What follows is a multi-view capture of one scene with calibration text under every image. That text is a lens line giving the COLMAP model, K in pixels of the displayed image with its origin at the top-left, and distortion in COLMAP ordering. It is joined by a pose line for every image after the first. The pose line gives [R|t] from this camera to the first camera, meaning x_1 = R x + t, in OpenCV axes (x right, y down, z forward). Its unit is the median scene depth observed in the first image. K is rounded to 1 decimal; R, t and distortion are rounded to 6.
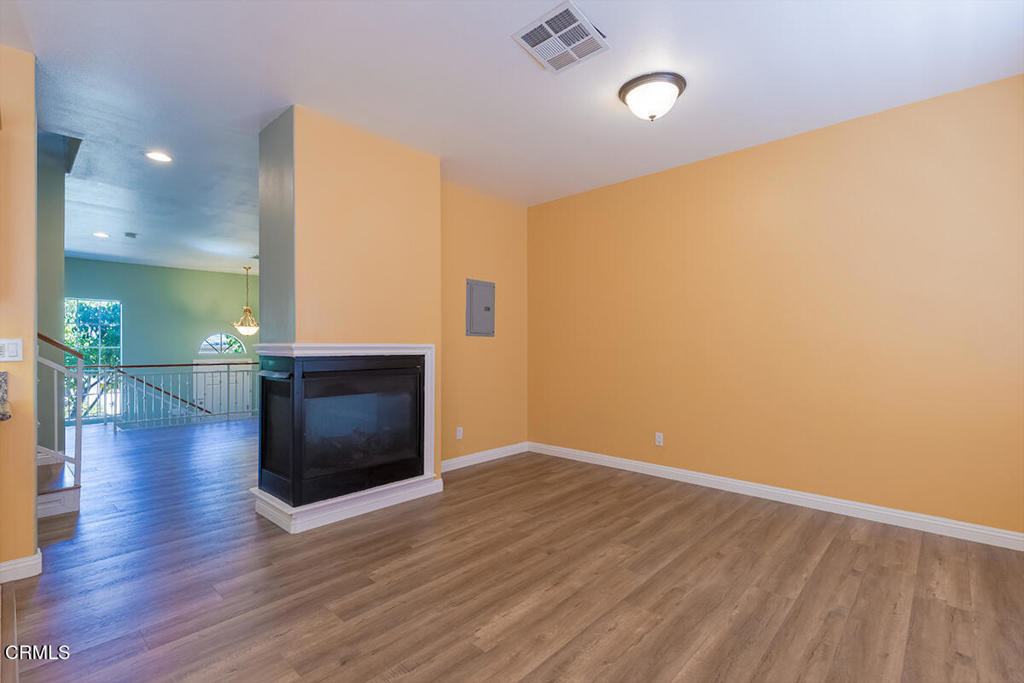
lens RADIAL K [[468.8, 0, 515.0], [0, 468.8, 345.1], [0, 0, 1]] dist [0.001500, 0.000433]
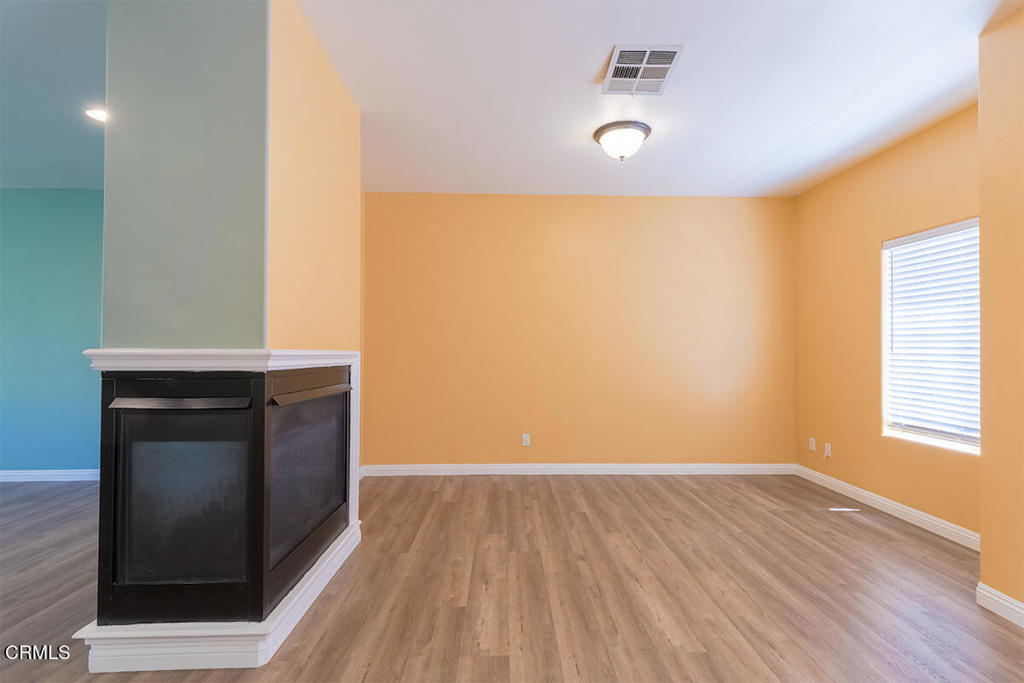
lens RADIAL K [[468.8, 0, 515.0], [0, 468.8, 345.1], [0, 0, 1]] dist [0.001500, 0.000433]
pose [[0.717294, 0.014256, 0.696625, -0.715934], [-0.001432, 0.999819, -0.018986, 0.002975], [-0.696769, 0.012621, 0.717184, 0.362529]]
